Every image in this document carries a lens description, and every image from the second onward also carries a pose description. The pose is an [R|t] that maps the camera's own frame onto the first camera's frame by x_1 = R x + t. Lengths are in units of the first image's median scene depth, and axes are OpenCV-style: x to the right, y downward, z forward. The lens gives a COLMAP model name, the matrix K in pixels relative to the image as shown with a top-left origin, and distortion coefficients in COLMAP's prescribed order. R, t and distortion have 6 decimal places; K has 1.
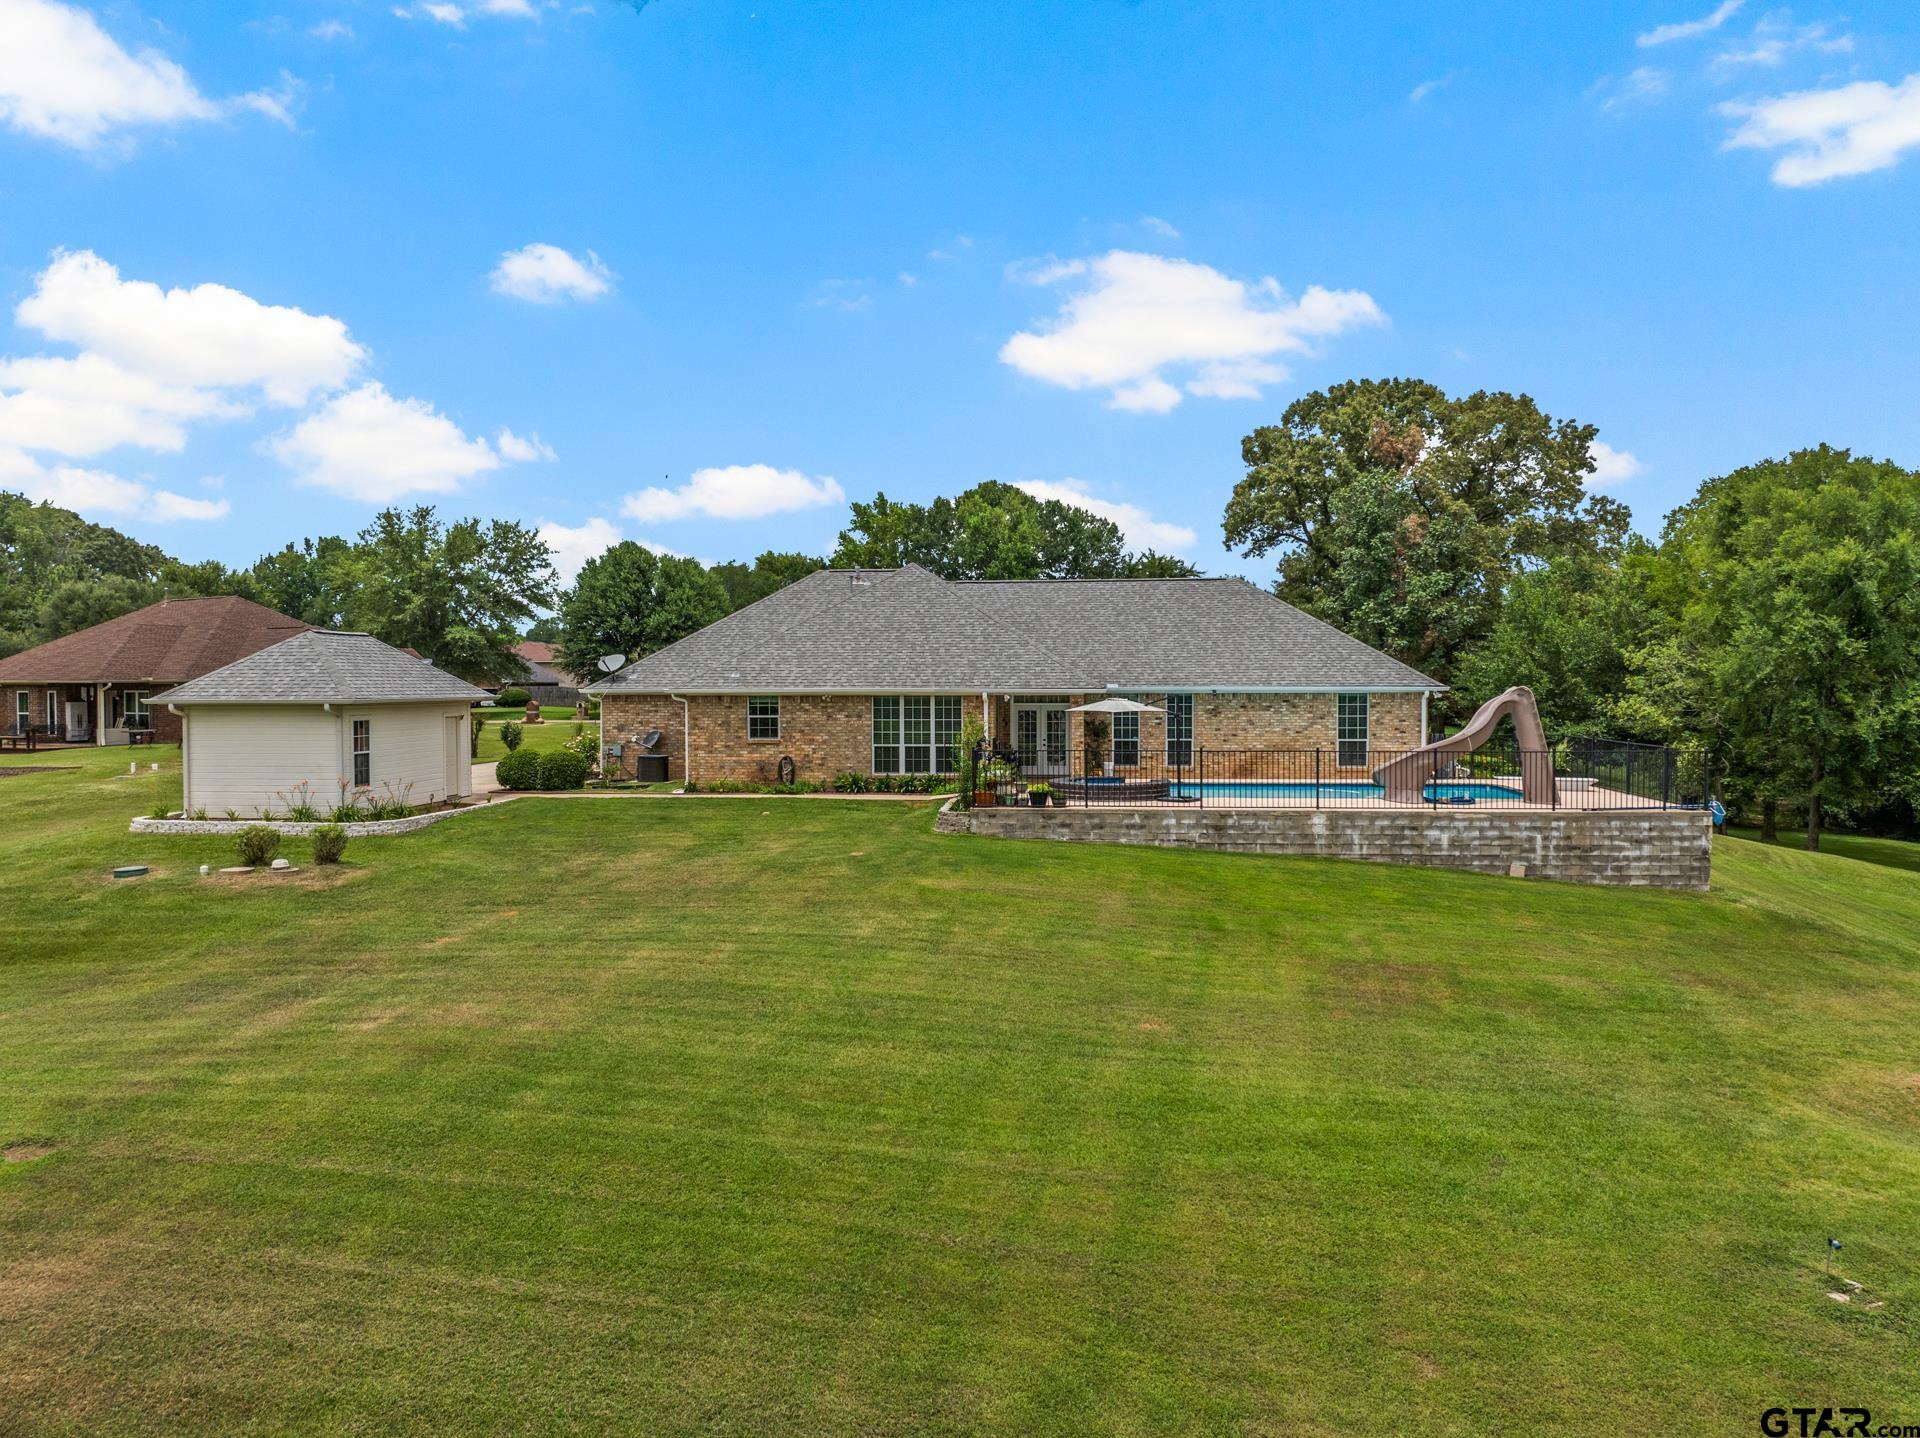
lens RADIAL K [[1346.4, 0, 970.9], [0, 1346.4, 709.5], [0, 0, 1]] dist [-0.042458, 0.002256]
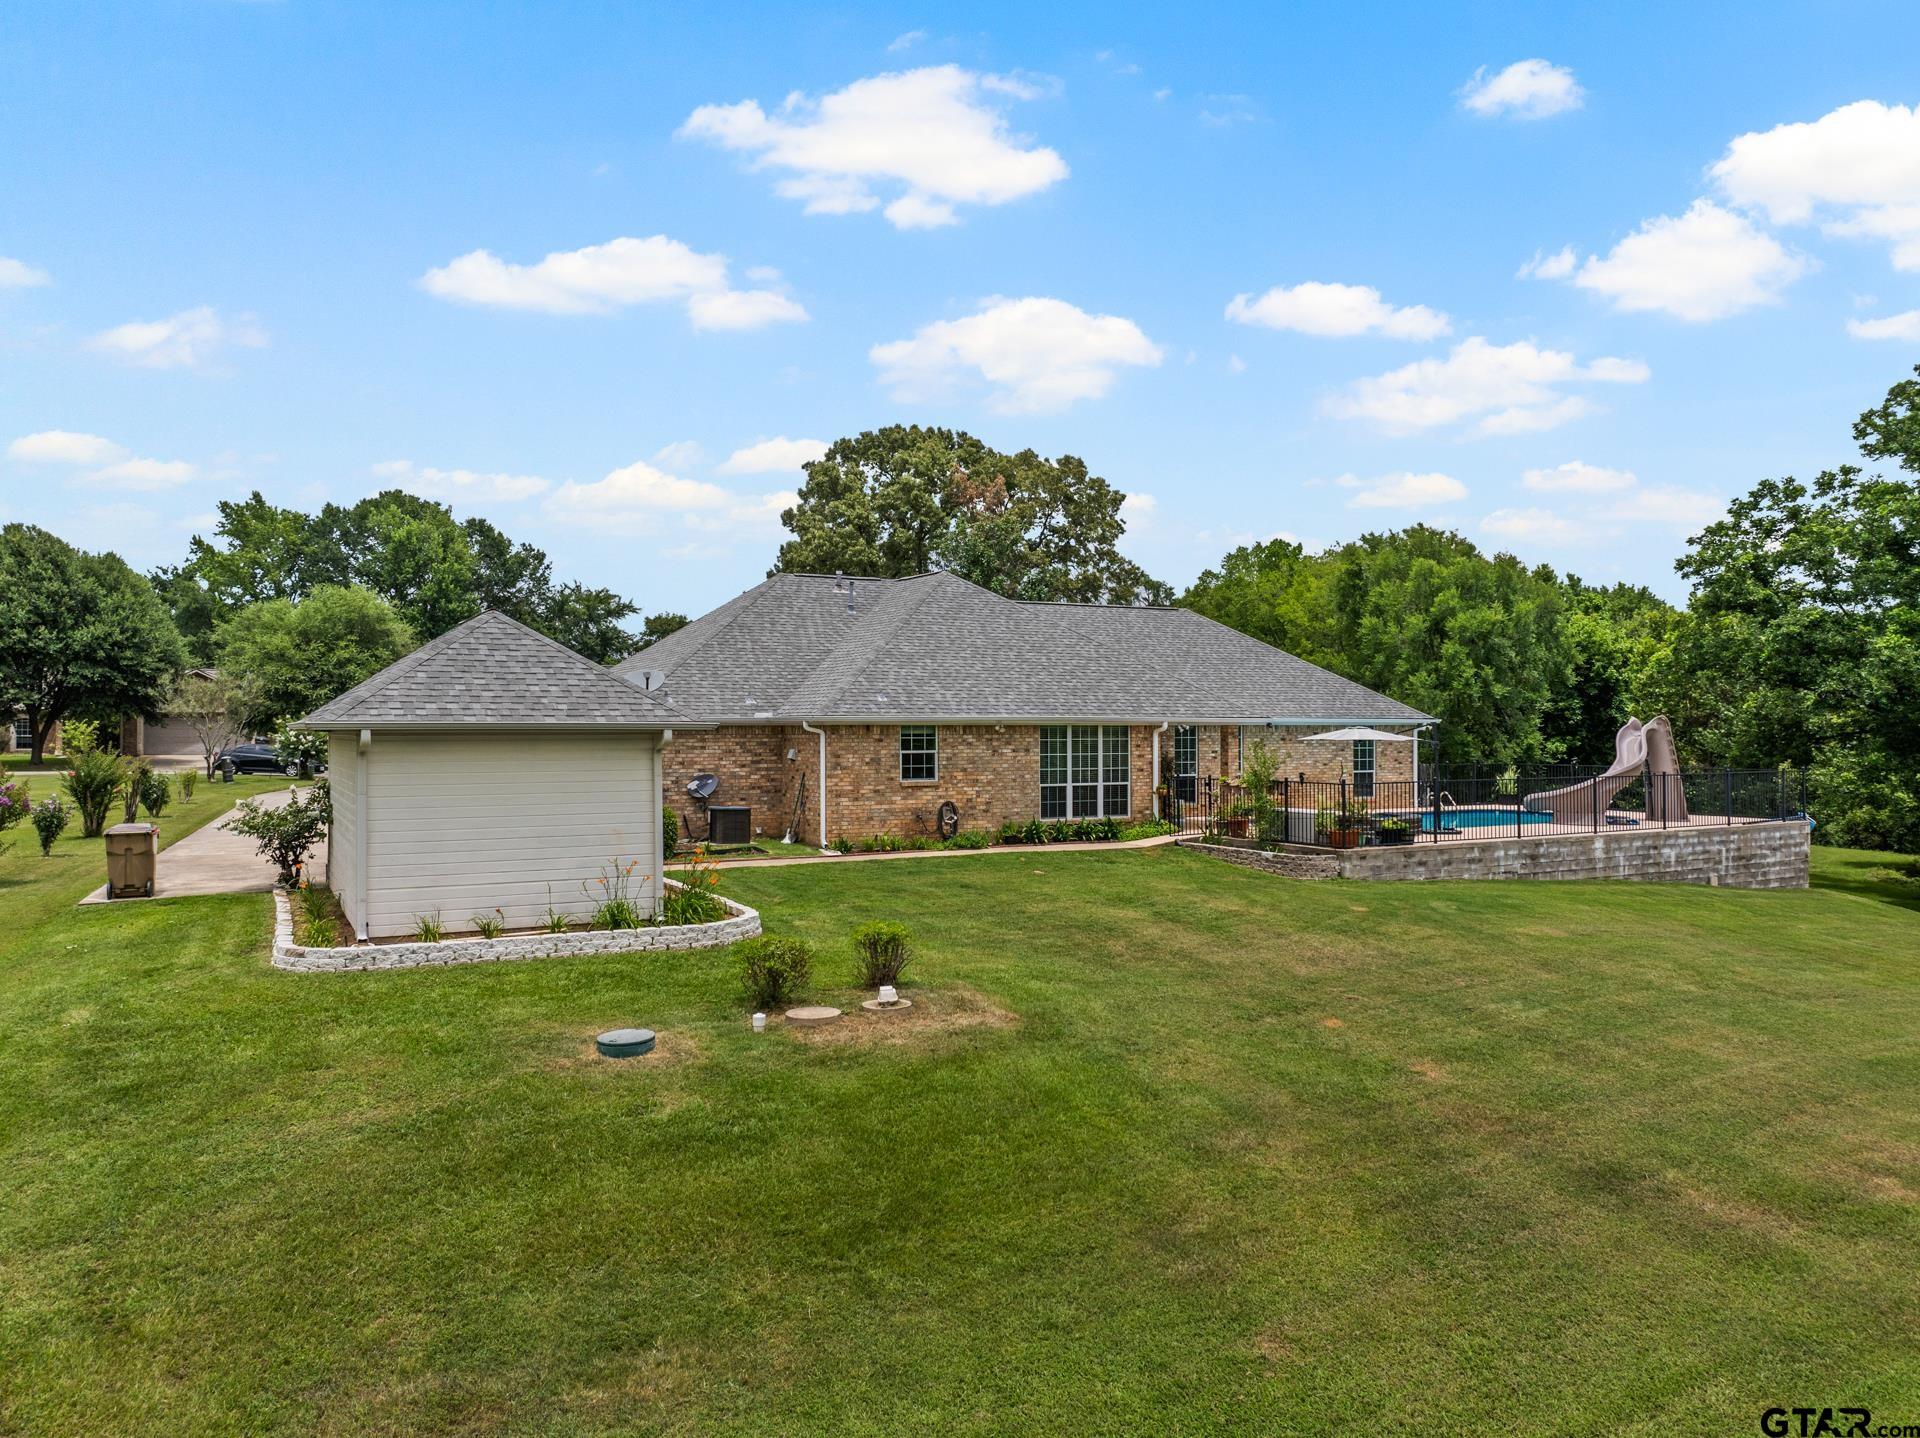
lens RADIAL K [[1346.4, 0, 970.9], [0, 1346.4, 709.5], [0, 0, 1]] dist [-0.042458, 0.002256]
pose [[0.831188, 0.010190, 0.555898, -0.686245], [0.009920, 0.999401, -0.033153, 0.008444], [-0.555903, 0.033071, 0.830589, 0.406357]]
